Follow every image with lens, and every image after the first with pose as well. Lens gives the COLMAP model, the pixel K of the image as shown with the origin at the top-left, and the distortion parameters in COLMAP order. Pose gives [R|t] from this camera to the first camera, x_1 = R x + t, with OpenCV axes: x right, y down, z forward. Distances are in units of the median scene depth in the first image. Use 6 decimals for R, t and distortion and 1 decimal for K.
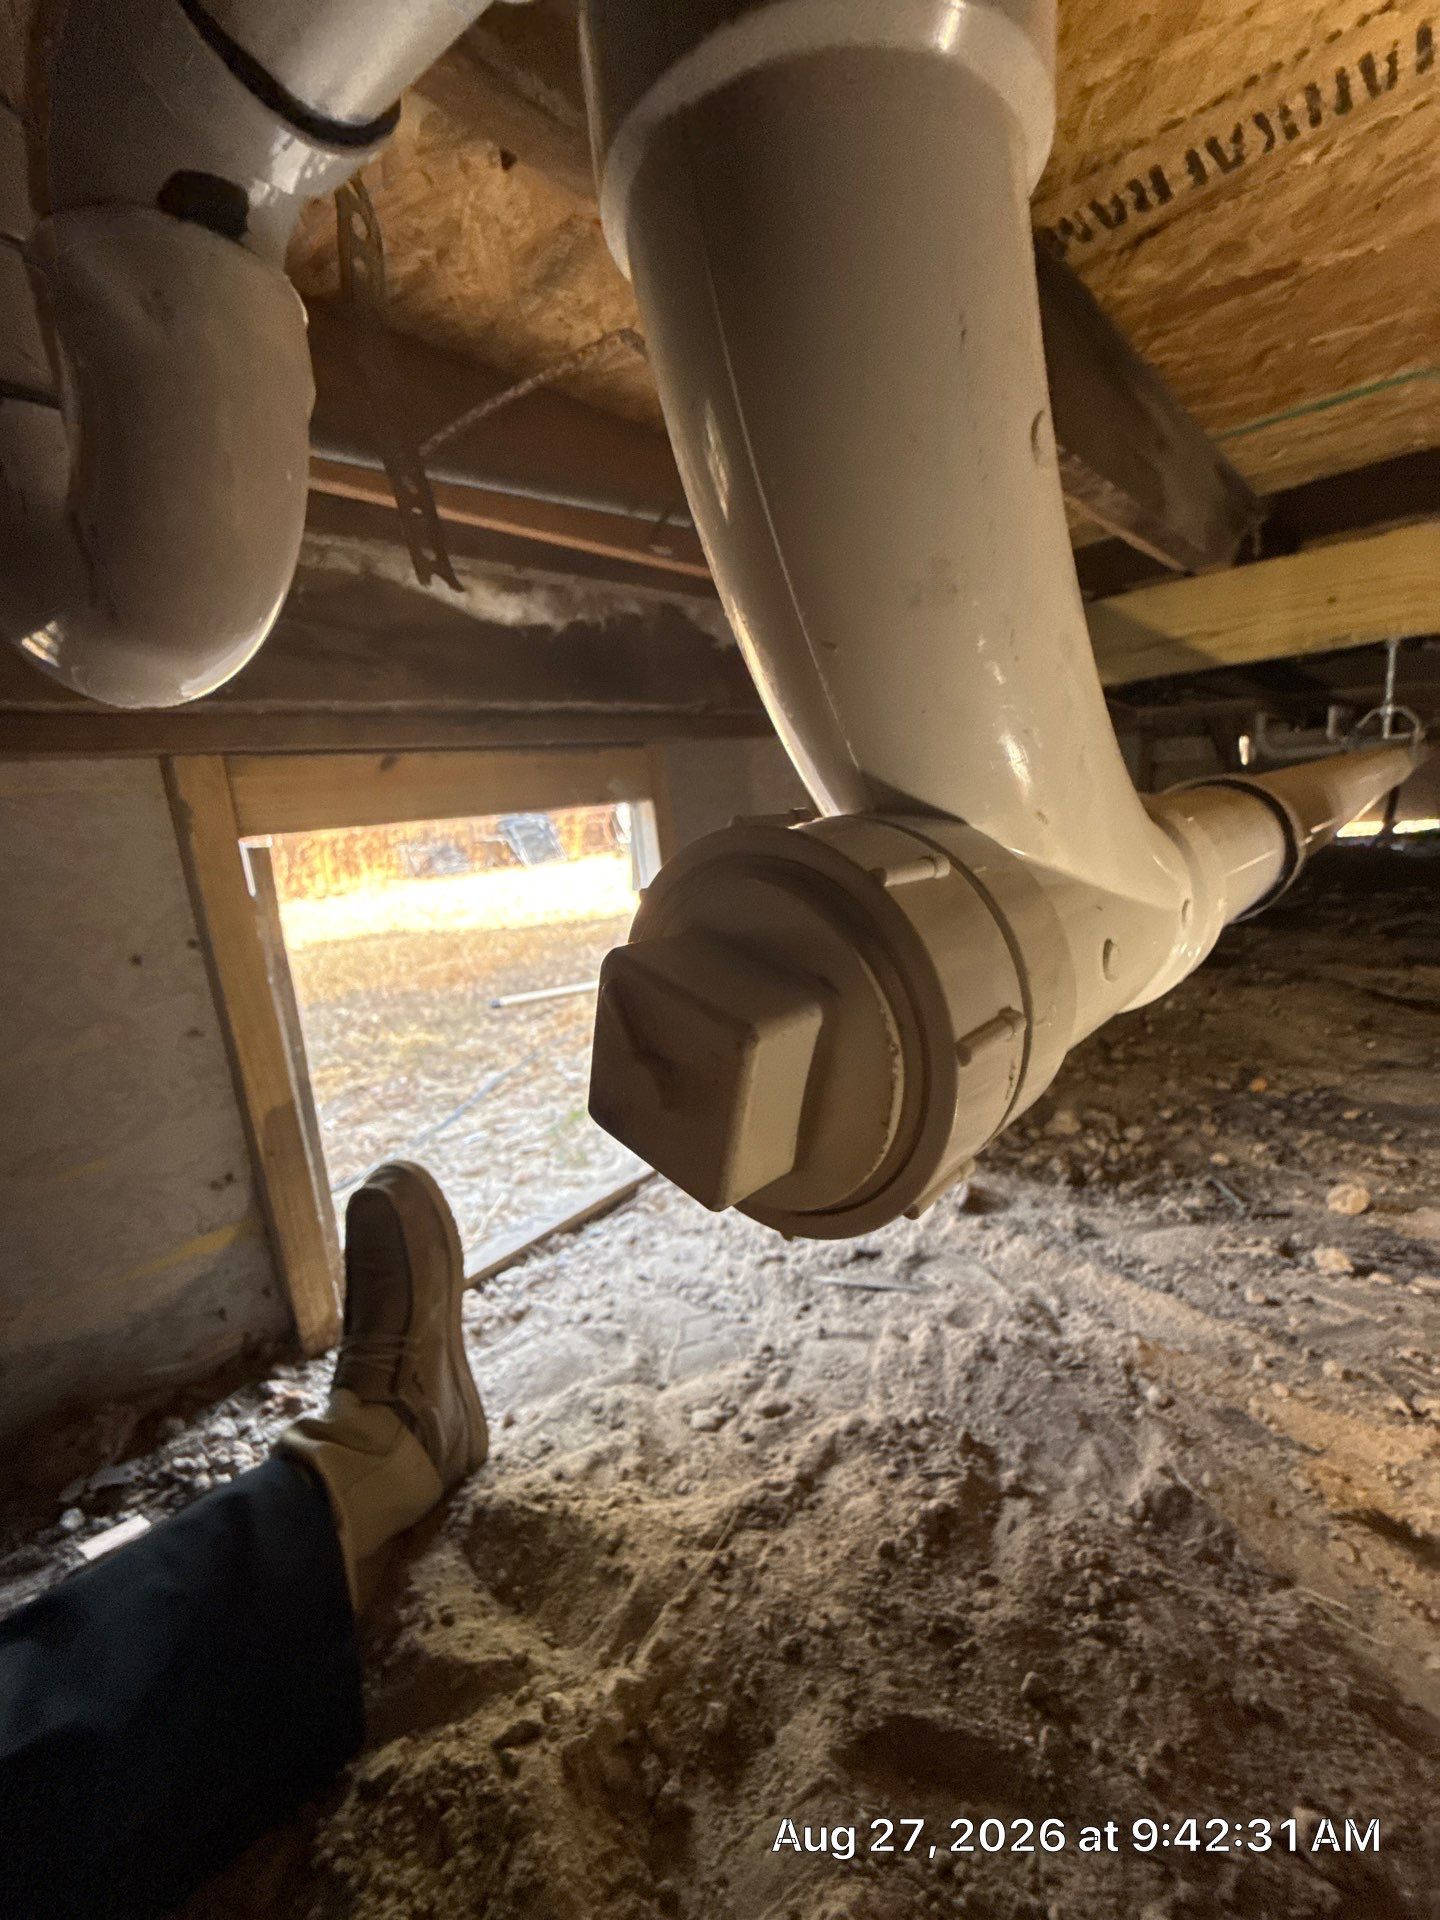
lens RADIAL K [[786.1, 0, 720.0], [0, 786.1, 960.0], [0, 0, 1]] dist [-0.000020, 0.000054]
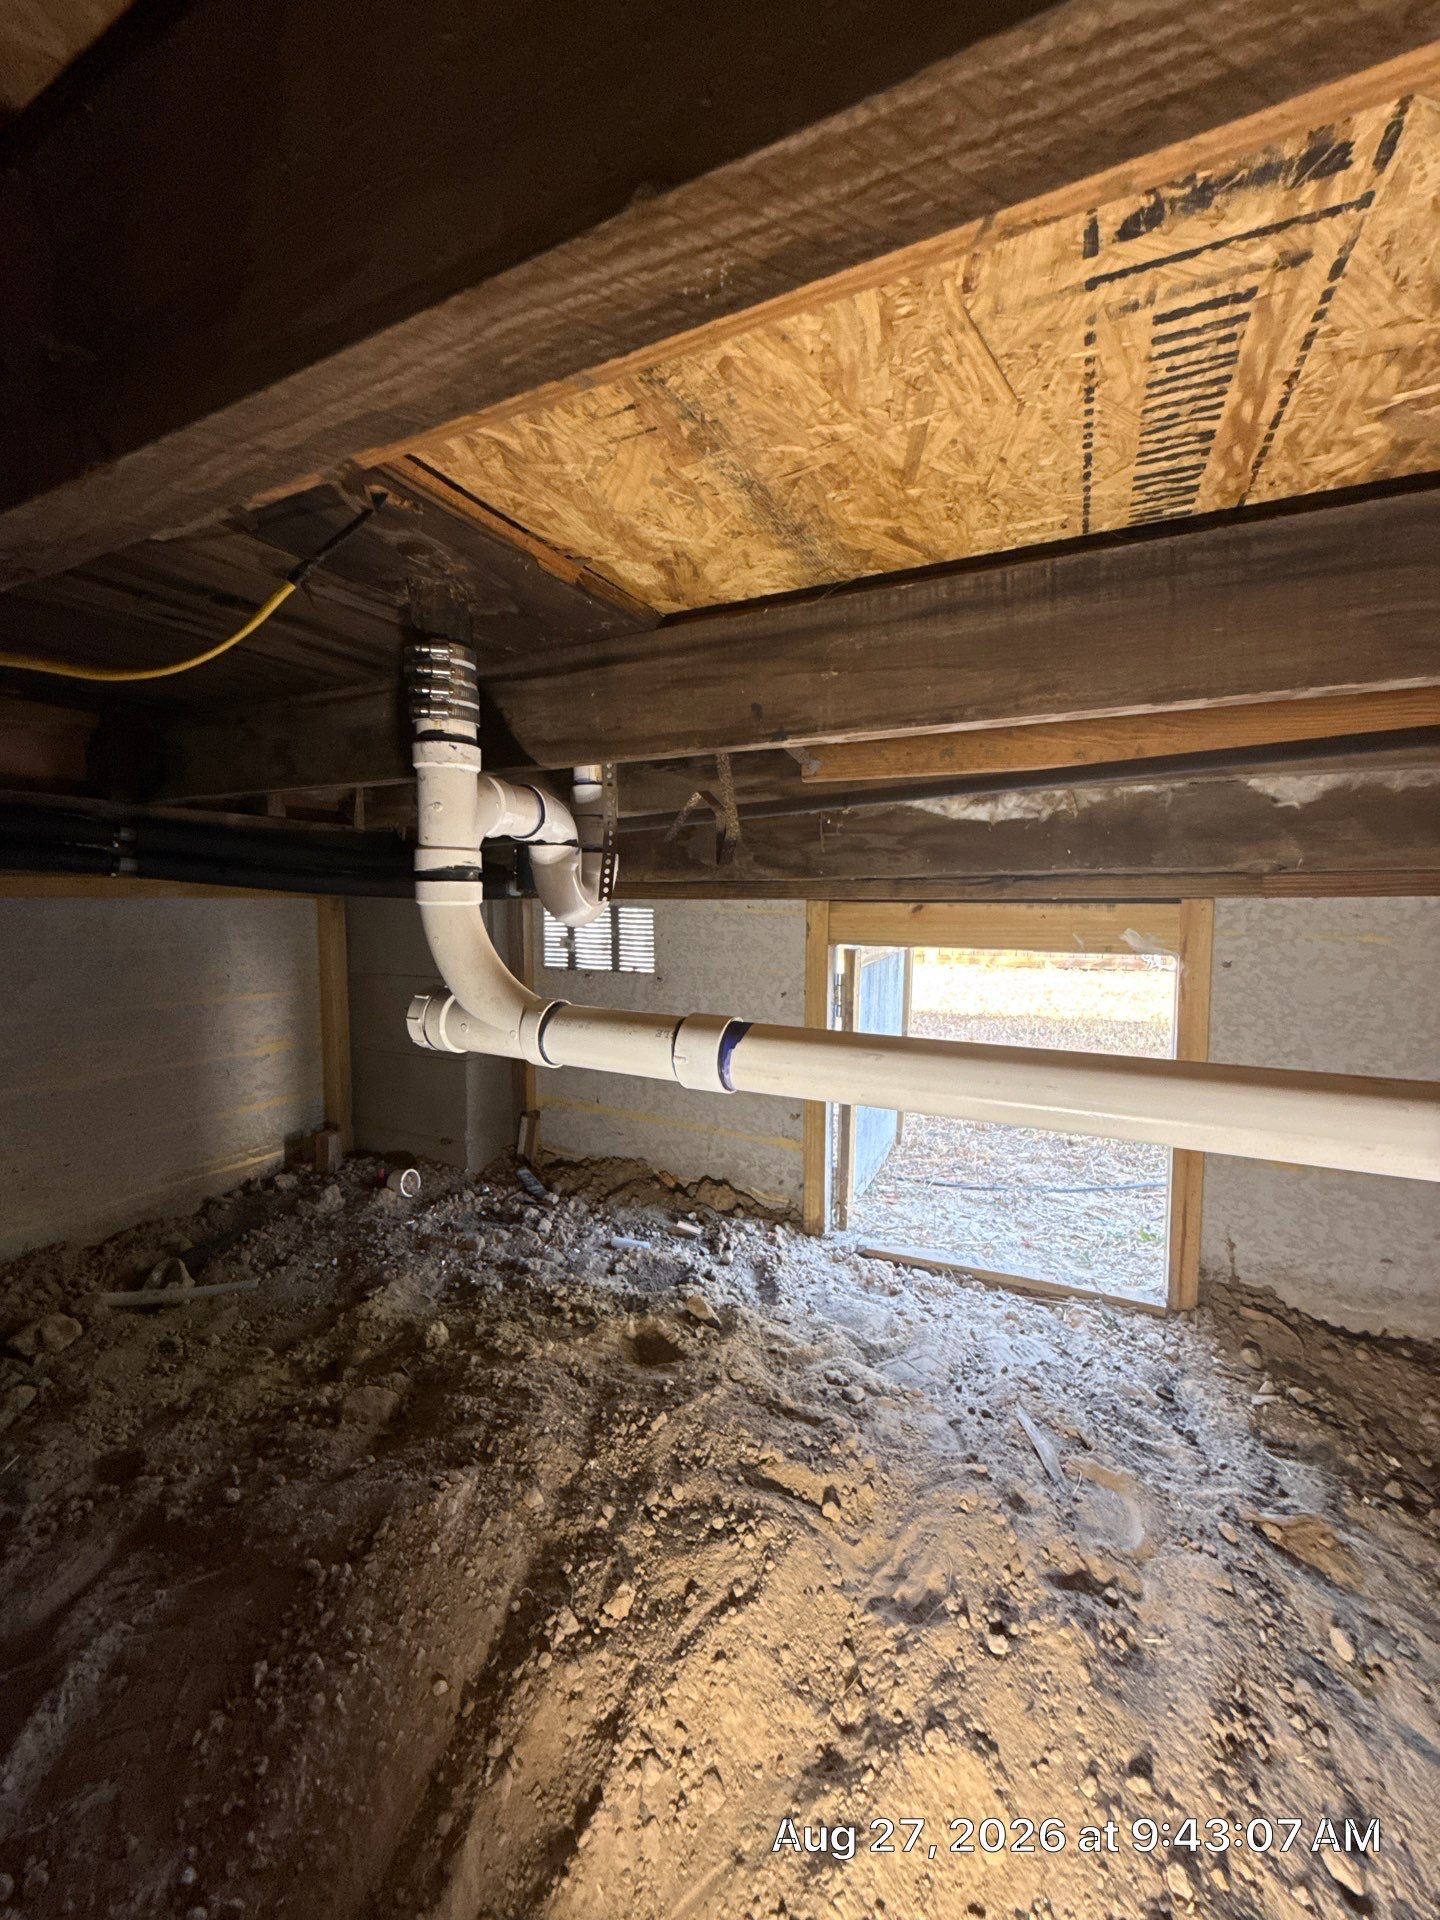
lens RADIAL K [[766.3, 0, 720.0], [0, 766.3, 960.0], [0, 0, 1]] dist [0.000586, 0.000331]
pose [[0.278352, 0.165744, -0.946070, 0.950626], [-0.233719, 0.967080, 0.100660, -0.214656], [0.931609, 0.193096, 0.307926, 0.176129]]
